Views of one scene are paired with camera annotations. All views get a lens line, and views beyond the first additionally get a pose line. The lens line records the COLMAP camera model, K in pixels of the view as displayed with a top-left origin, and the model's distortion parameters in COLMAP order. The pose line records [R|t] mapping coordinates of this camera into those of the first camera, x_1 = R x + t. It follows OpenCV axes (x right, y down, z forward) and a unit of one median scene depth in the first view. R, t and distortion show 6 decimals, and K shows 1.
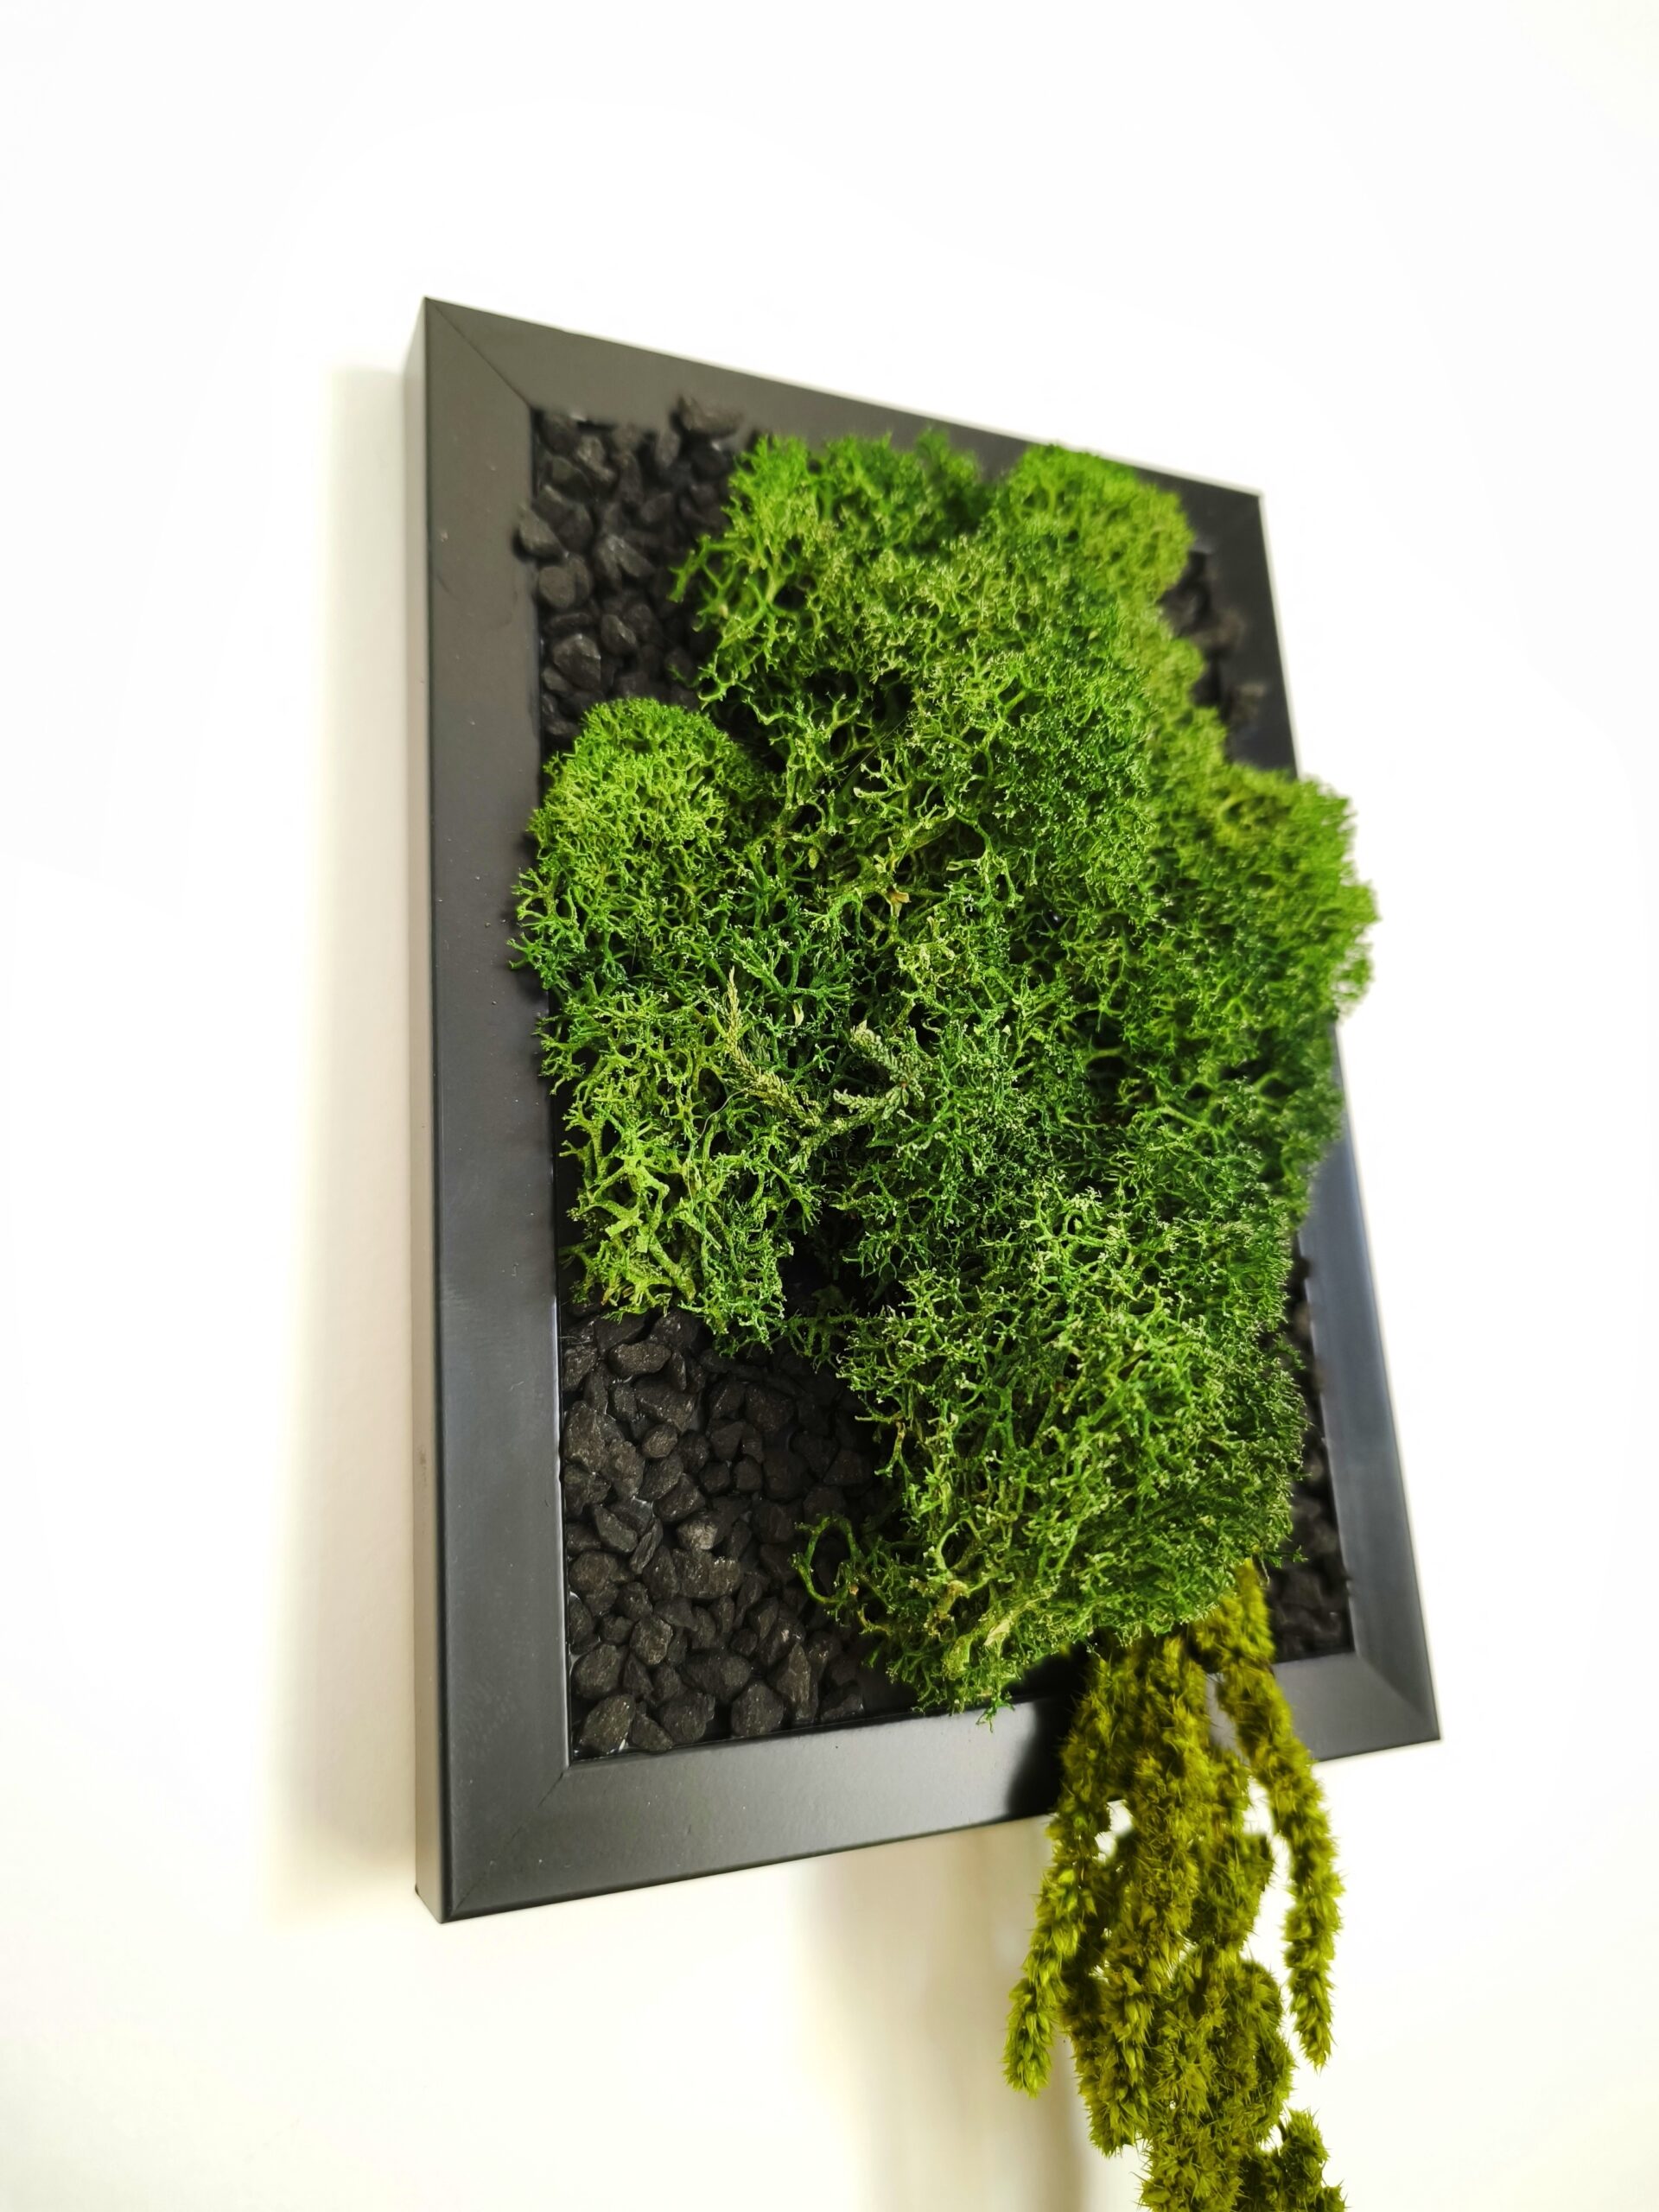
lens RADIAL K [[1521.0, 0, 831.5], [0, 1521.0, 1069.7], [0, 0, 1]] dist [-0.001711, -0.075464]
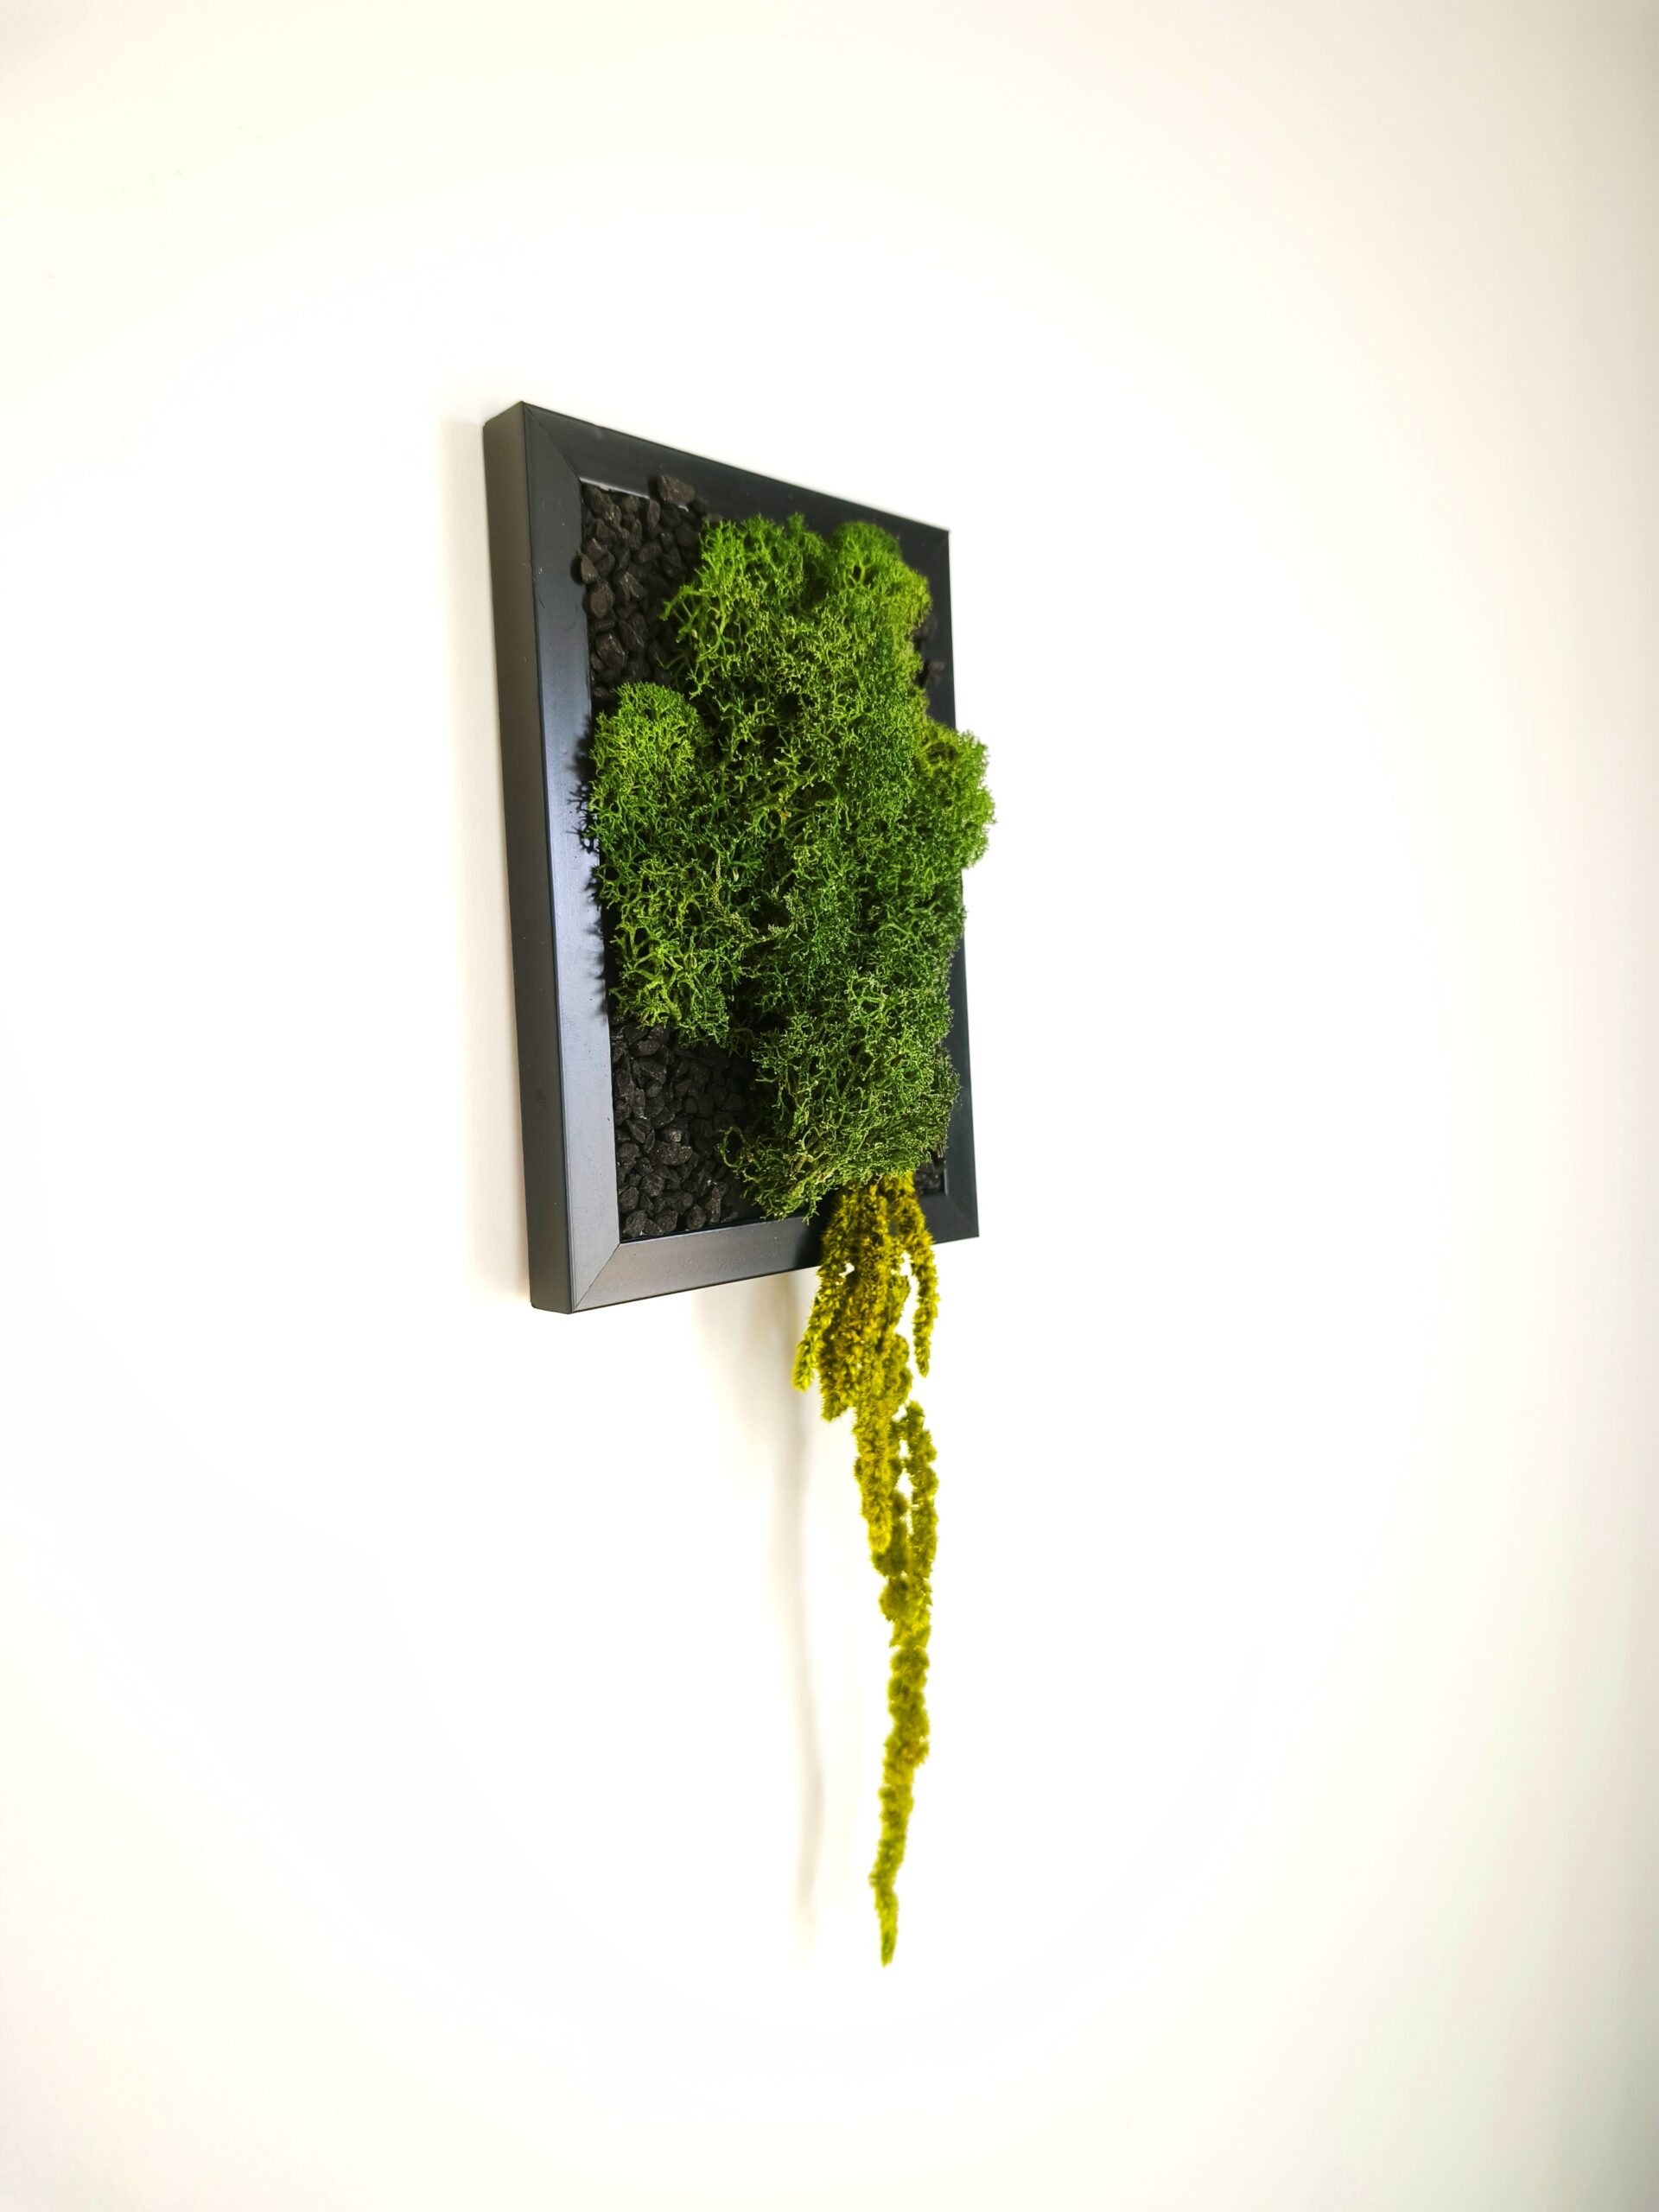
lens RADIAL K [[1484.8, 0, 829.5], [0, 1484.8, 1018.2], [0, 0, 1]] dist [0.002639, 0.000607]
pose [[0.937145, 0.029128, 0.347722, -0.554423], [-0.101694, 0.976050, 0.192314, -0.231807], [-0.333792, -0.215587, 0.917663, -0.797714]]
